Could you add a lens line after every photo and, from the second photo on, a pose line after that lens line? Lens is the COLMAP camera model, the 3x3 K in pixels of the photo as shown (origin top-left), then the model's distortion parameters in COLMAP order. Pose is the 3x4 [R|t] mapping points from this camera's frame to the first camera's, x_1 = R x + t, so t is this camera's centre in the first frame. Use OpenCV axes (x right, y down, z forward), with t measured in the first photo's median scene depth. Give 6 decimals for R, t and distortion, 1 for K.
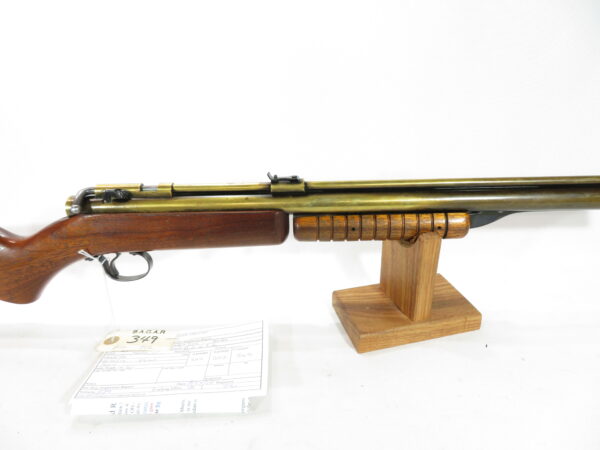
lens RADIAL K [[425.5, 0, 300.0], [0, 425.5, 225.0], [0, 0, 1]] dist [0.001032, -0.002025]
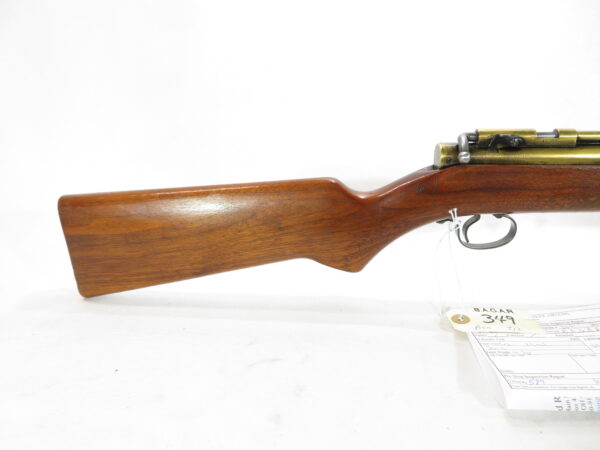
lens RADIAL K [[425.5, 0, 300.0], [0, 425.5, 225.0], [0, 0, 1]] dist [0.001032, -0.002025]
pose [[0.998877, 0.028942, -0.037501, -0.783297], [-0.027642, 0.999014, 0.034733, 0.070021], [0.038469, -0.033657, 0.998693, 0.165075]]
